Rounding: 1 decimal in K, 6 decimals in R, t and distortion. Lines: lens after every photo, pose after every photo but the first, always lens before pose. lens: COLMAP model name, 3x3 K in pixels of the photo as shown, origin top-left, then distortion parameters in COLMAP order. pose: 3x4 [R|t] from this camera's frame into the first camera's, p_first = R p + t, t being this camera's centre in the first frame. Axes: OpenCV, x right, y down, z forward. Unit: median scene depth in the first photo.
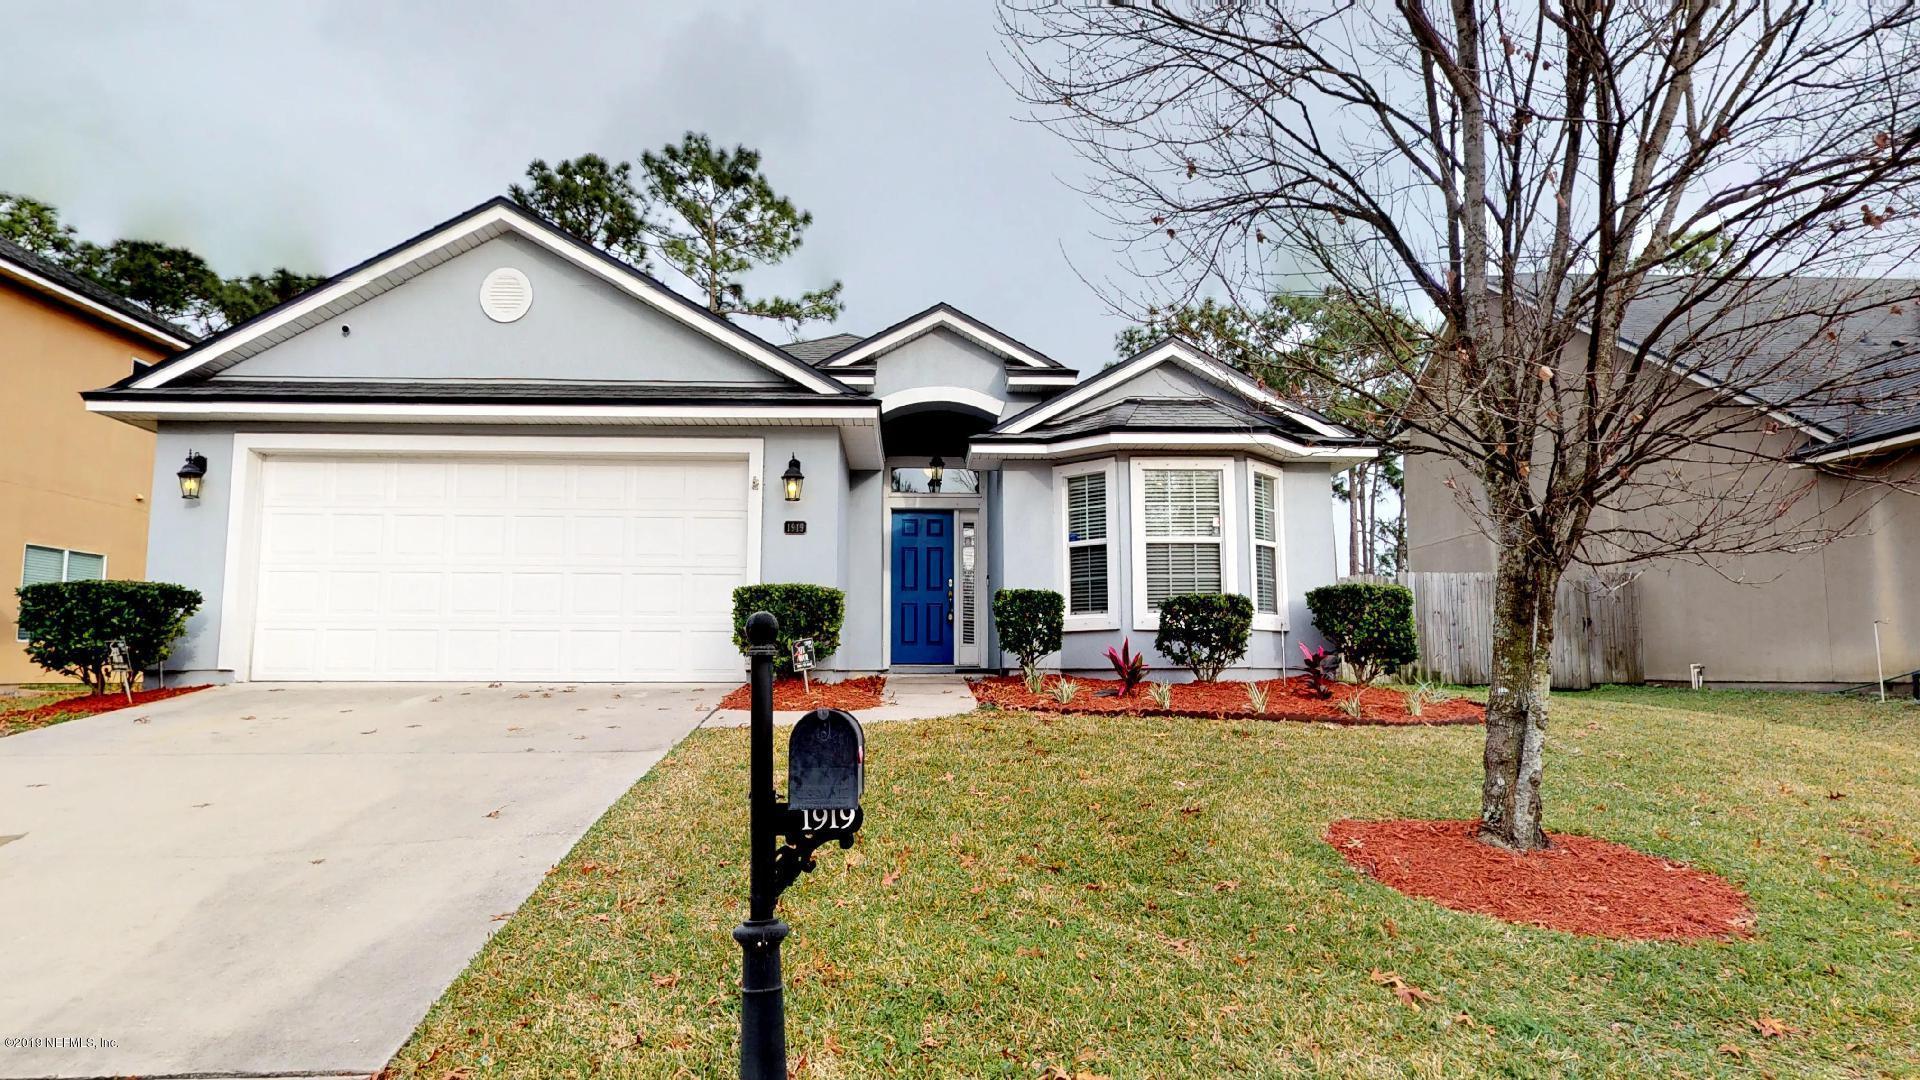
lens RADIAL K [[1097.4, 0, 960.0], [0, 1097.4, 540.0], [0, 0, 1]] dist [-0.000513, 0.000365]
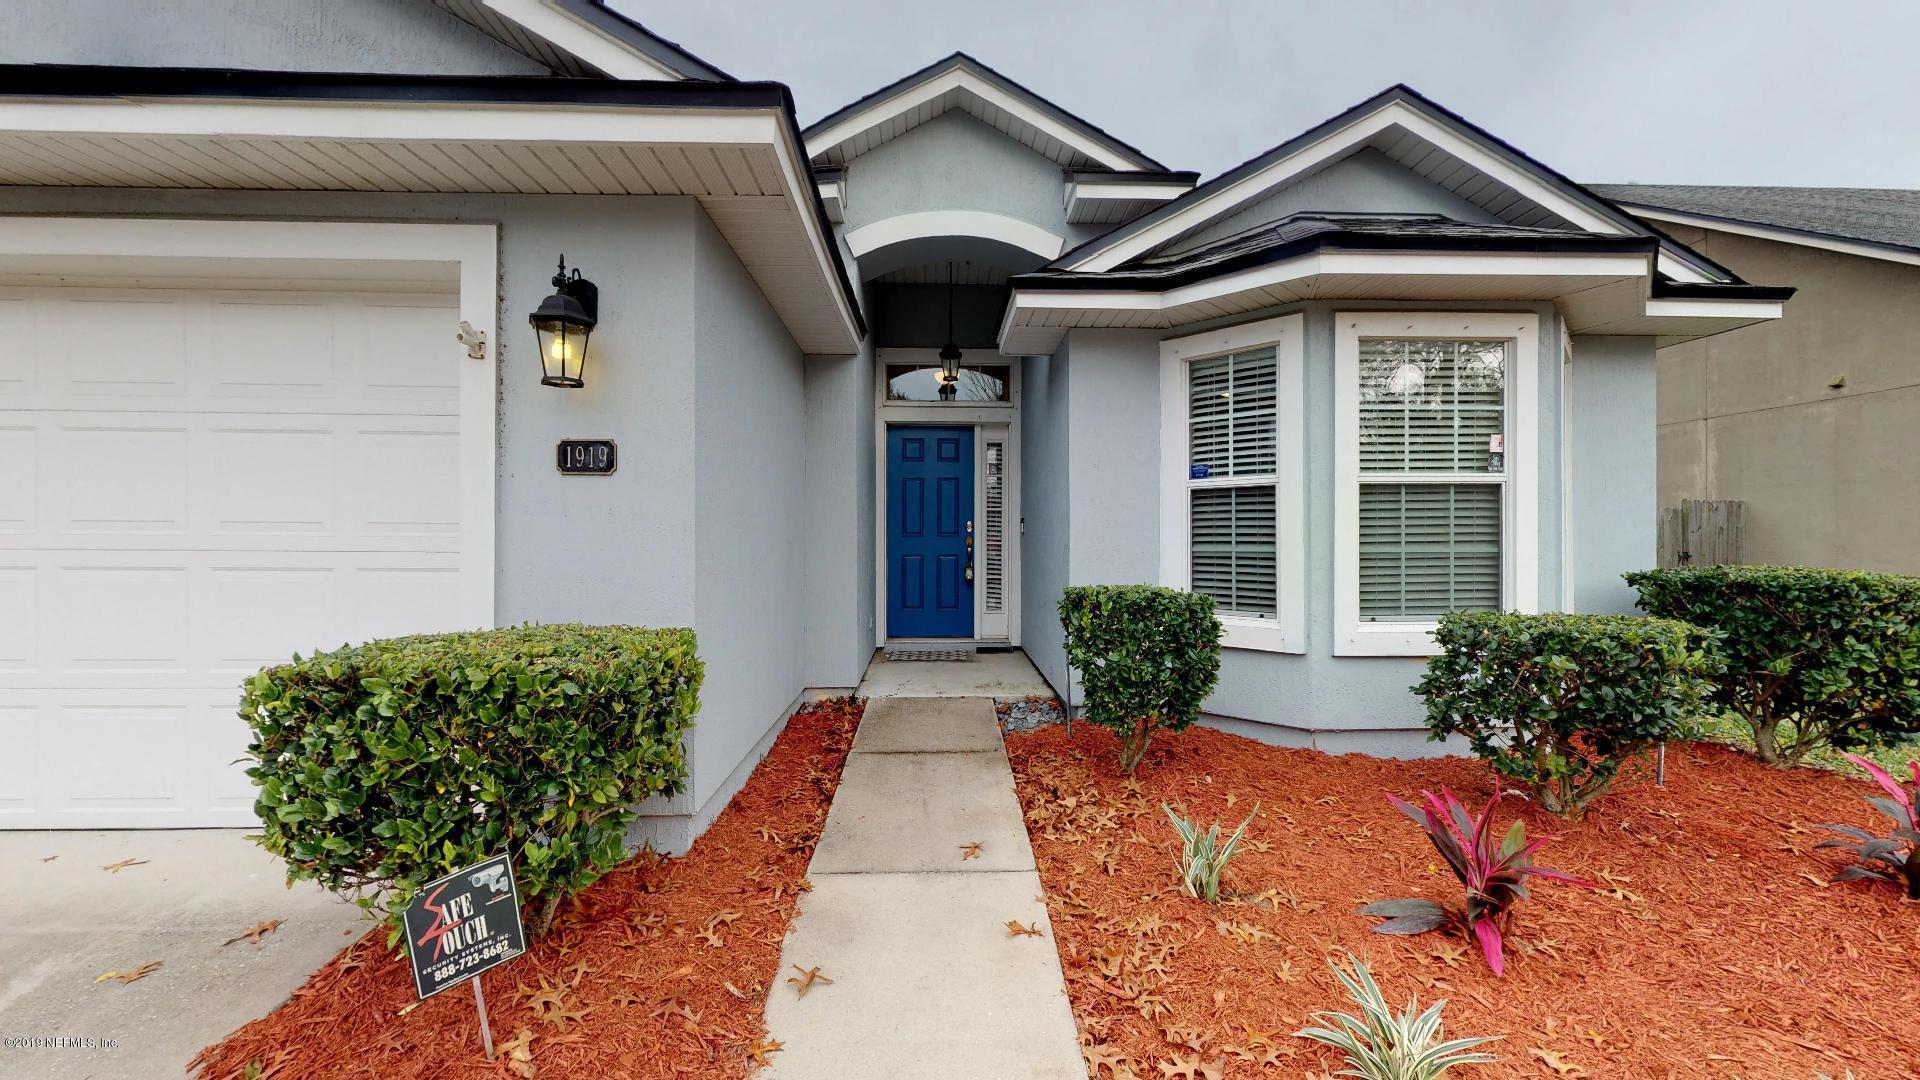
lens RADIAL K [[723.2, 0, 961.1], [0, 723.2, 542.2], [0, 0, 1]] dist [-0.000817, 0.000369]
pose [[0.999945, 0.001570, -0.010402, -0.010466], [-0.000291, 0.992551, 0.121831, -0.010362], [0.010516, -0.121821, 0.992496, 0.597446]]
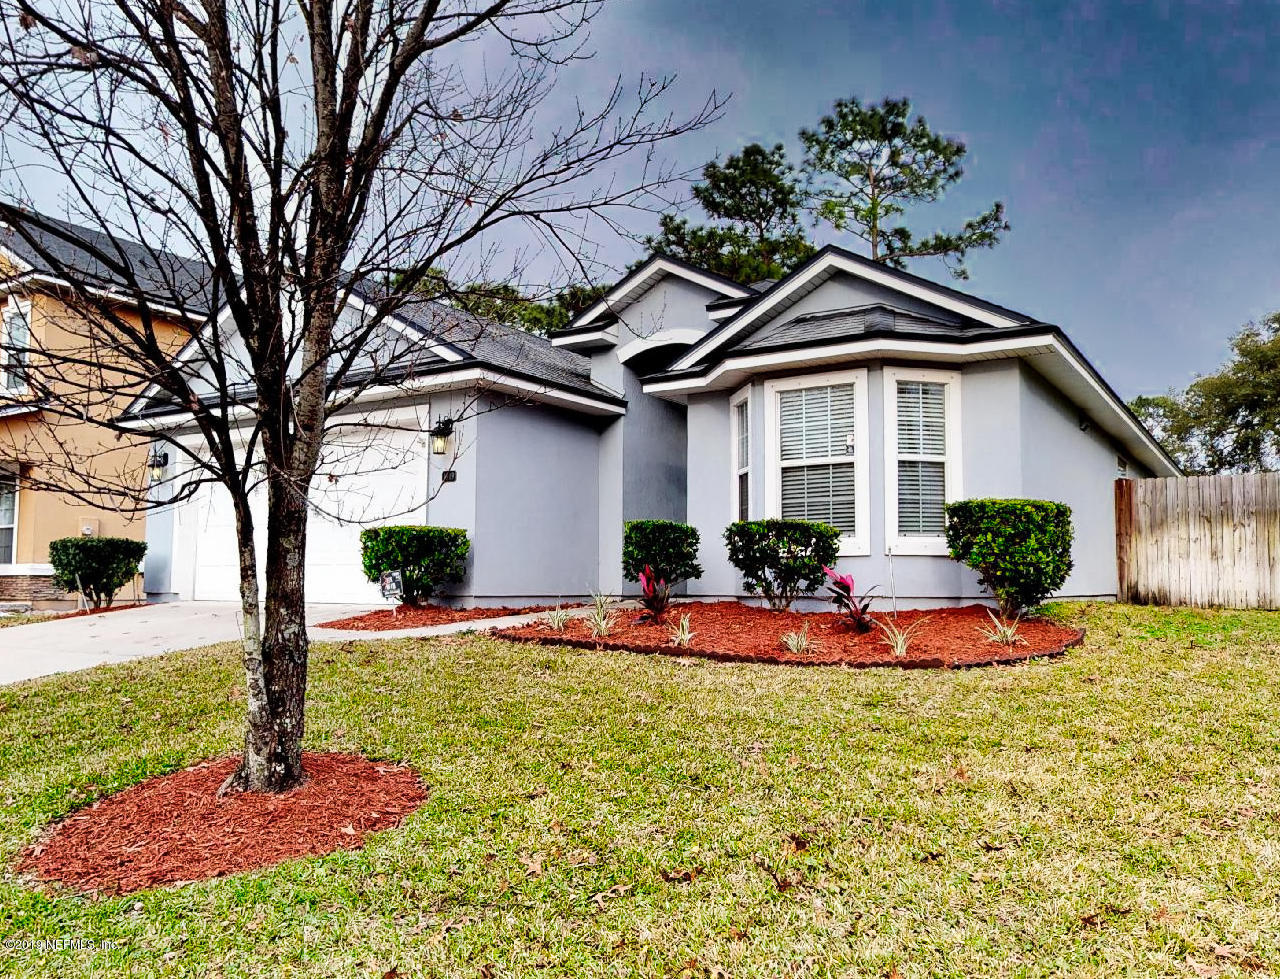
lens RADIAL K [[997.4, 0, 640.0], [0, 997.4, 489.5], [0, 0, 1]] dist [0.053609, 0.000624]
pose [[0.815468, -0.051659, -0.576492, 0.519749], [0.062711, 0.998031, -0.000726, 0.013432], [0.575395, -0.035560, 0.817102, 0.187344]]
